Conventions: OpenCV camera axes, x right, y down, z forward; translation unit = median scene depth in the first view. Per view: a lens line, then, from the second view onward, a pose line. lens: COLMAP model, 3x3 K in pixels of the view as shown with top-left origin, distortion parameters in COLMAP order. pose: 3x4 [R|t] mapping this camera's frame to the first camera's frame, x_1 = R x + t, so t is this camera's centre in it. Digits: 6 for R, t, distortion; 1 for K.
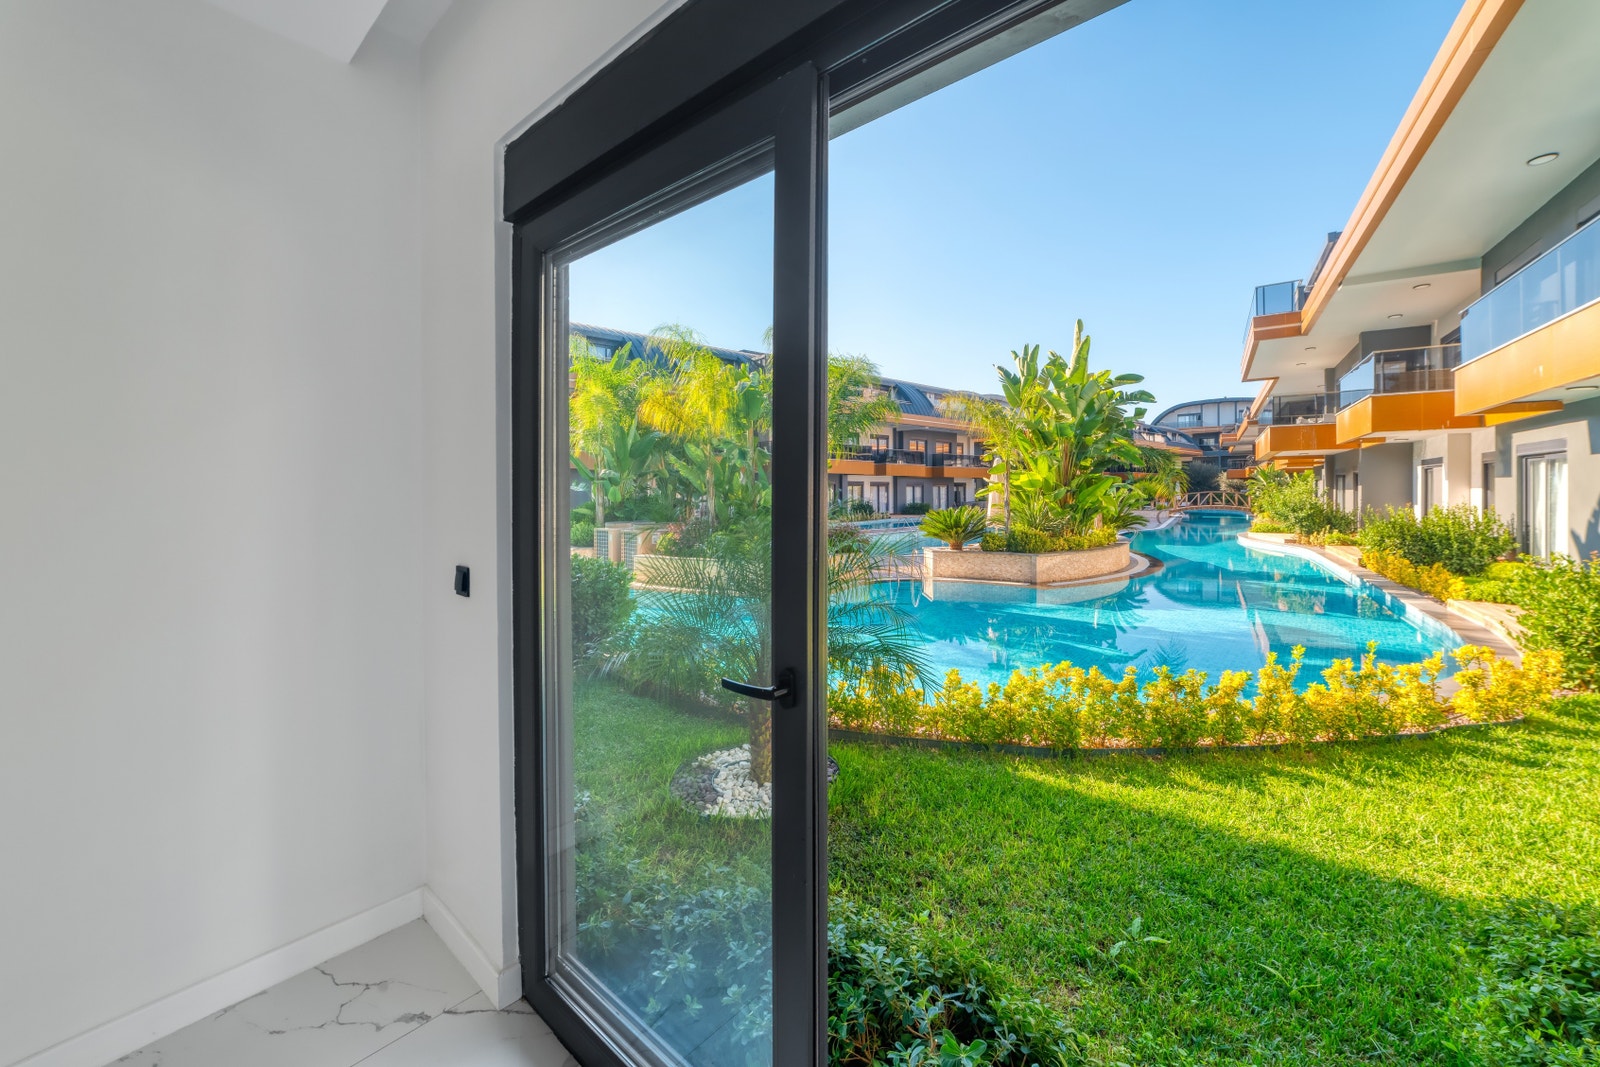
lens RADIAL K [[627.0, 0, 812.2], [0, 627.0, 498.1], [0, 0, 1]] dist [-0.012303, 0.002986]
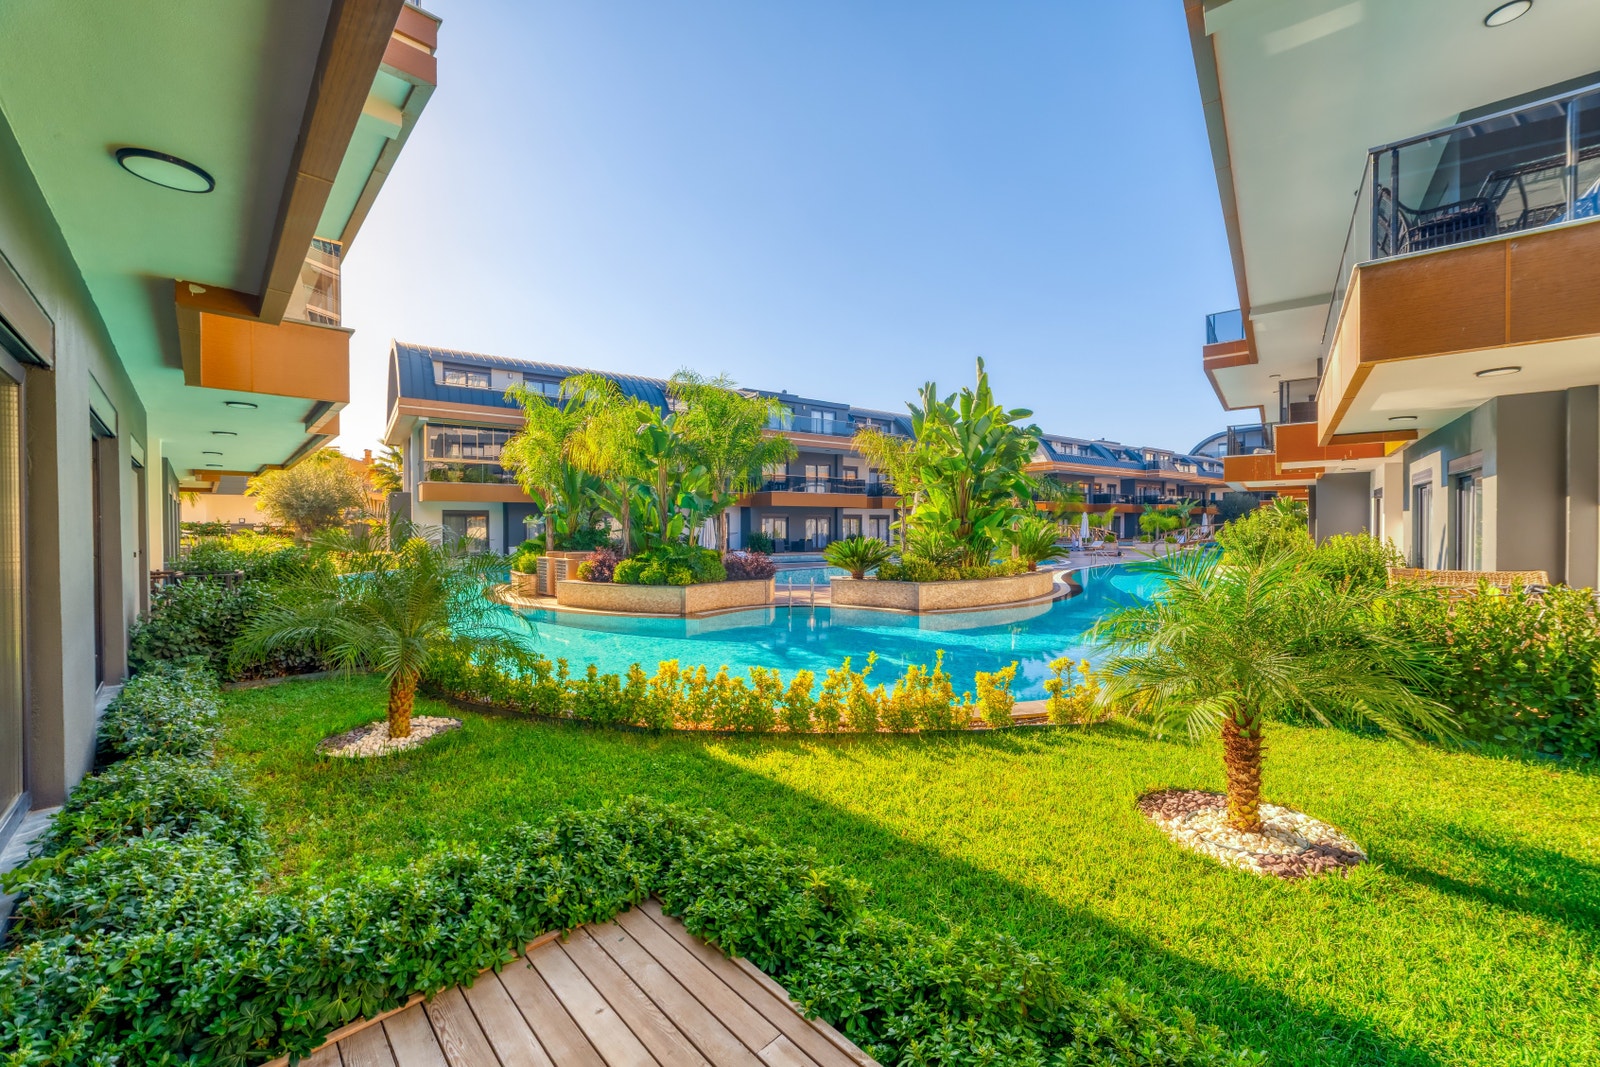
lens RADIAL K [[627.0, 0, 802.5], [0, 627.0, 531.9], [0, 0, 1]] dist [-0.012303, 0.002986]
pose [[0.995411, -0.000288, -0.095695, 0.233677], [0.000286, 1.000000, -0.000029, 0.004291], [0.095695, 0.000002, 0.995411, -0.058702]]
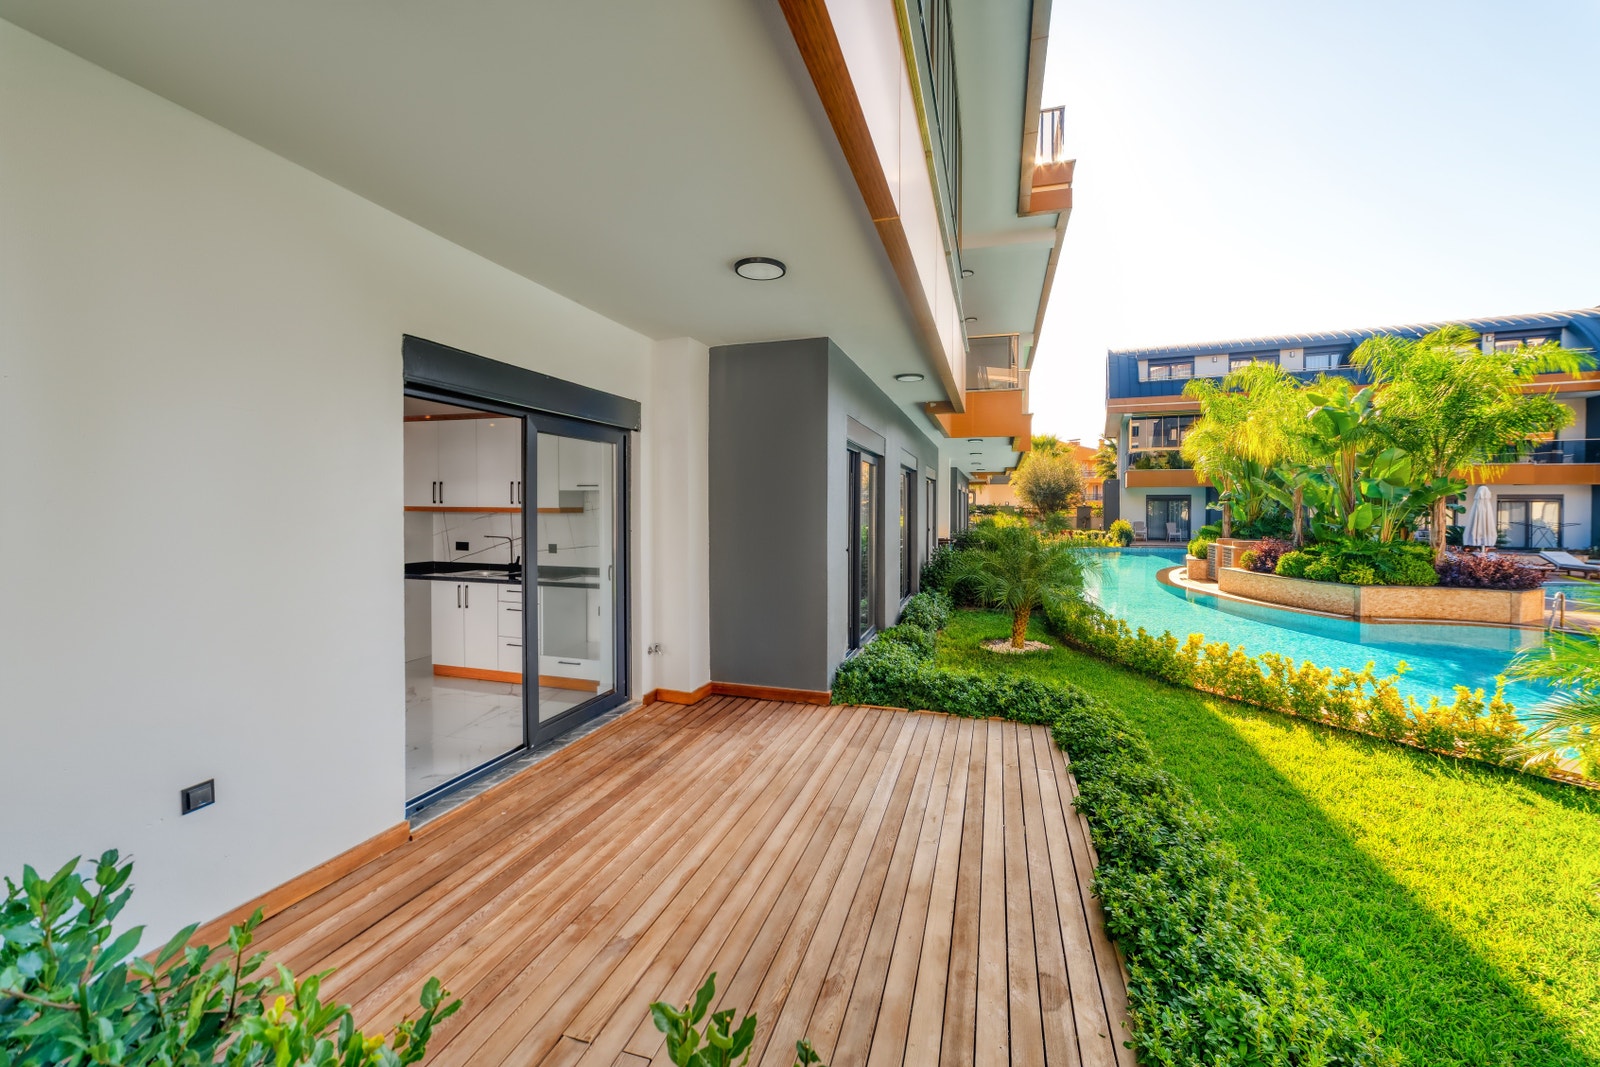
lens RADIAL K [[627.0, 0, 812.1], [0, 627.0, 527.0], [0, 0, 1]] dist [-0.012303, 0.002986]
pose [[0.408817, 0.035239, -0.911936, 0.418517], [-0.013179, 0.999378, 0.032710, -0.009903], [0.912521, -0.001354, 0.409027, -0.143578]]
